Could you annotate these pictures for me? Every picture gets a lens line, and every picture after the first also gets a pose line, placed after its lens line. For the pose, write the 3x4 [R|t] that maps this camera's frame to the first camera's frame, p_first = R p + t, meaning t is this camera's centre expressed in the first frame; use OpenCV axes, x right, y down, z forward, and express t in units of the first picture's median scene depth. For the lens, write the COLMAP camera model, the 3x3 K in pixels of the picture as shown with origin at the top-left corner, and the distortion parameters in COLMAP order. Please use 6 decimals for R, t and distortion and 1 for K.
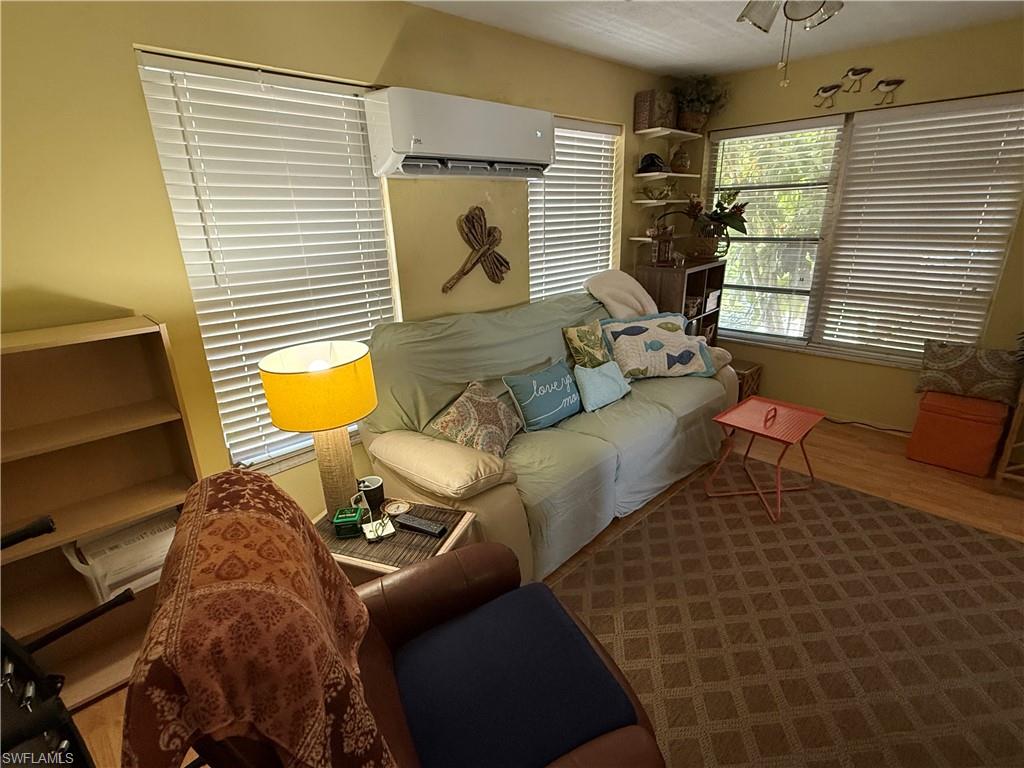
lens RADIAL K [[508.2, 0, 512.0], [0, 508.2, 384.0], [0, 0, 1]] dist [-0.001834, 0.000046]
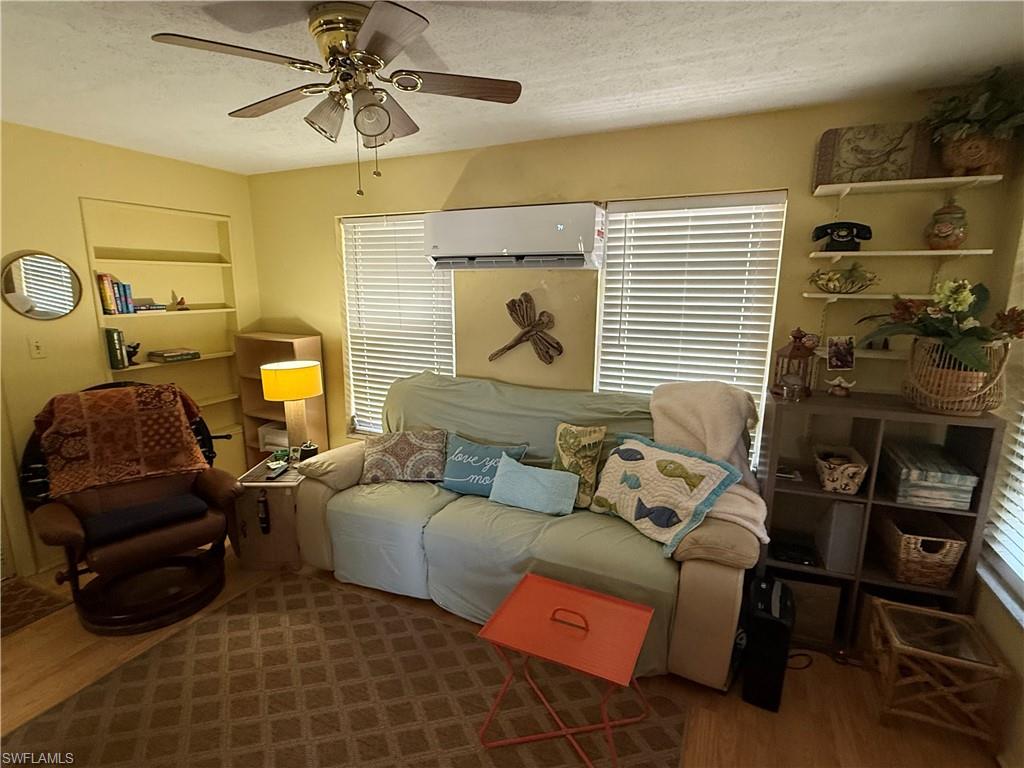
lens RADIAL K [[508.2, 0, 512.0], [0, 508.2, 384.0], [0, 0, 1]] dist [-0.001834, 0.000046]
pose [[0.355374, 0.209541, -0.910934, 0.958353], [-0.314906, 0.944417, 0.094392, -0.249228], [0.880081, 0.253314, 0.401608, 0.558358]]
